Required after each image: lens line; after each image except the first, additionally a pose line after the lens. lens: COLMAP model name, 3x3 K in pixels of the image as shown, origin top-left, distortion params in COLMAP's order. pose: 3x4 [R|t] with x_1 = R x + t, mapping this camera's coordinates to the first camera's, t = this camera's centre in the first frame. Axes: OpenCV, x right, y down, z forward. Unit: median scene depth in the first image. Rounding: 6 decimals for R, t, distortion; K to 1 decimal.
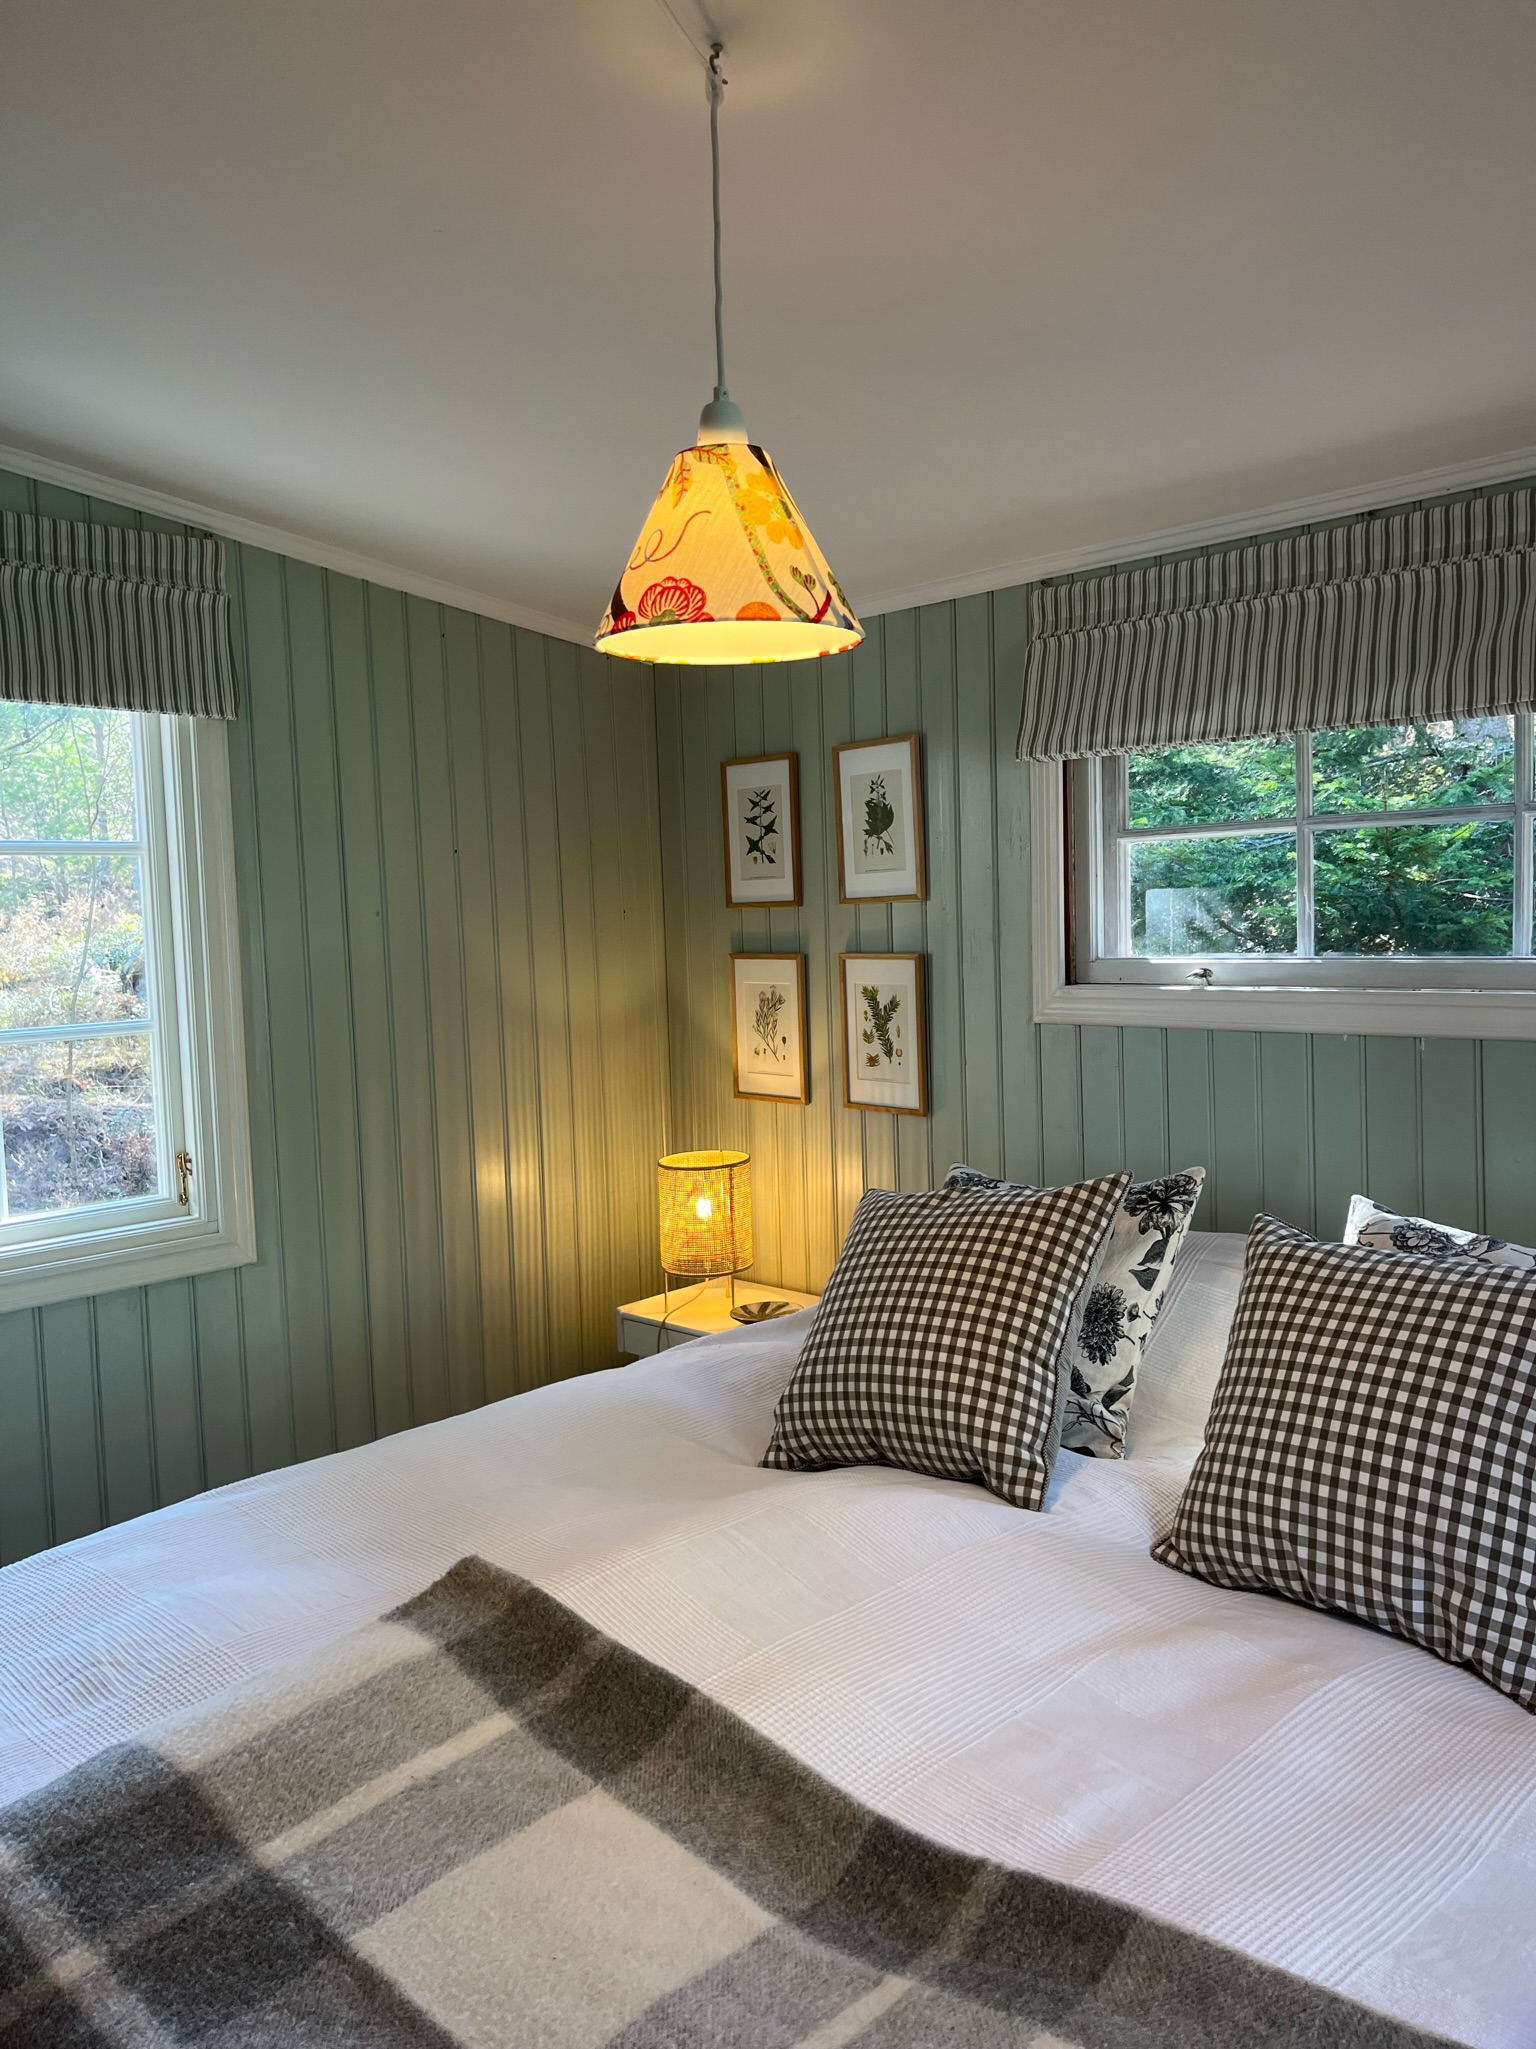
lens RADIAL K [[1535.2, 0, 769.9], [0, 1535.2, 1023.8], [0, 0, 1]] dist [0.062757, -0.002404]
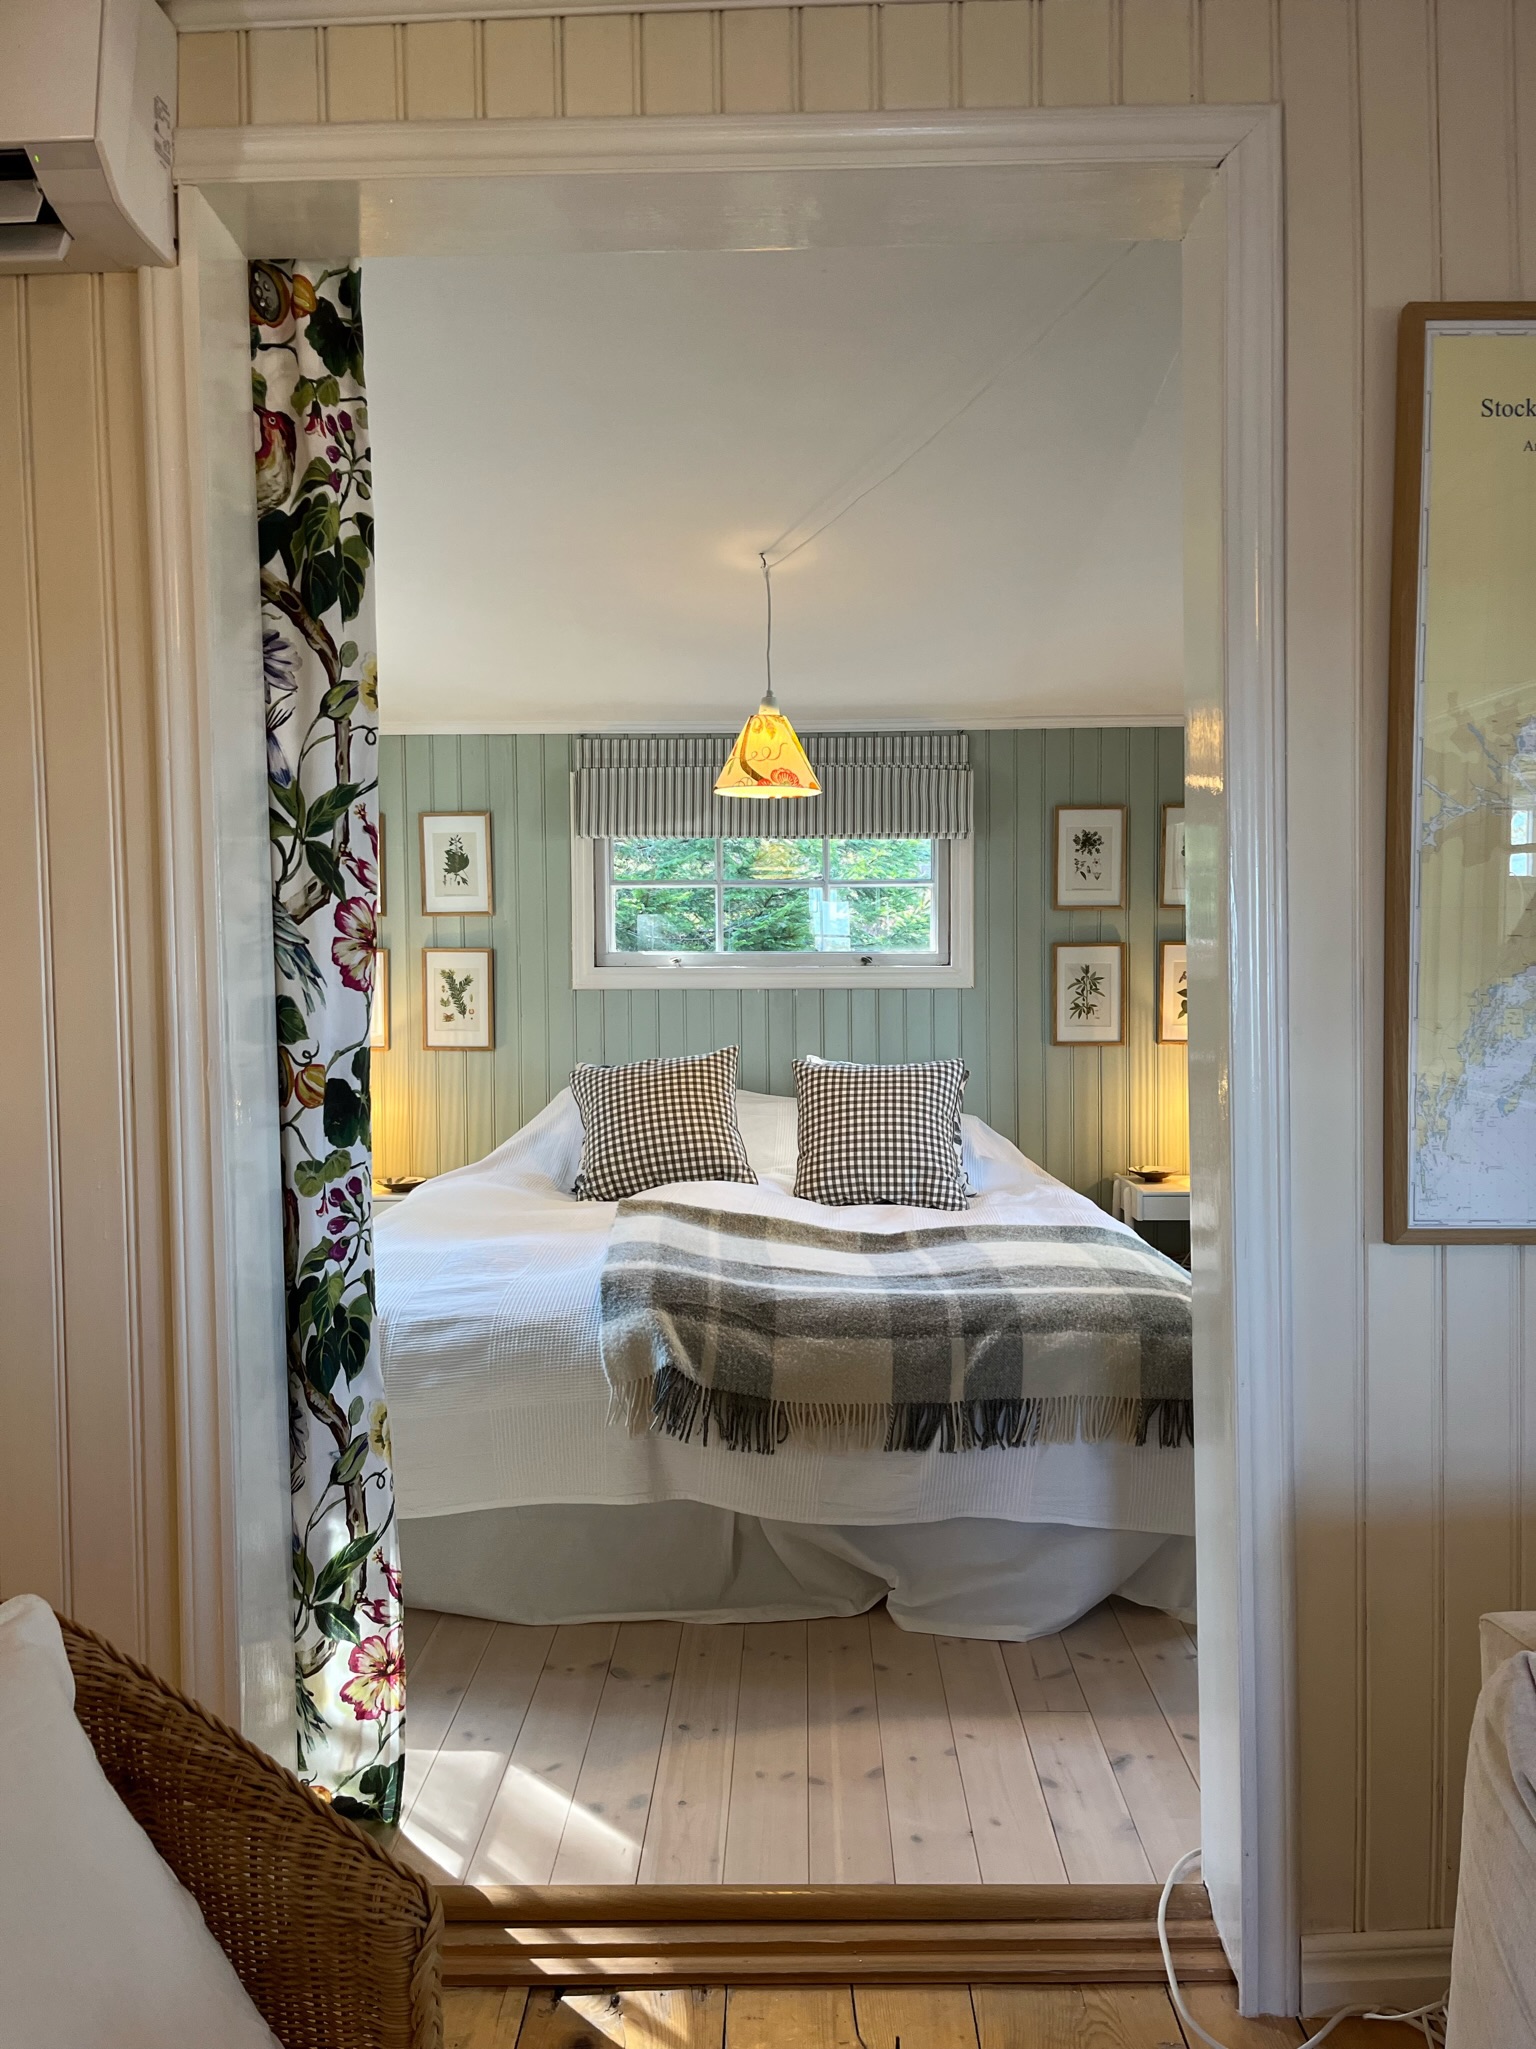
lens RADIAL K [[1535.2, 0, 768.3], [0, 1535.2, 1024.5], [0, 0, 1]] dist [0.062757, -0.002404]
pose [[0.724040, 0.004672, 0.689742, -0.787929], [0.031467, 0.998712, -0.039797, 0.105156], [-0.689040, 0.050519, 0.722961, -0.349658]]
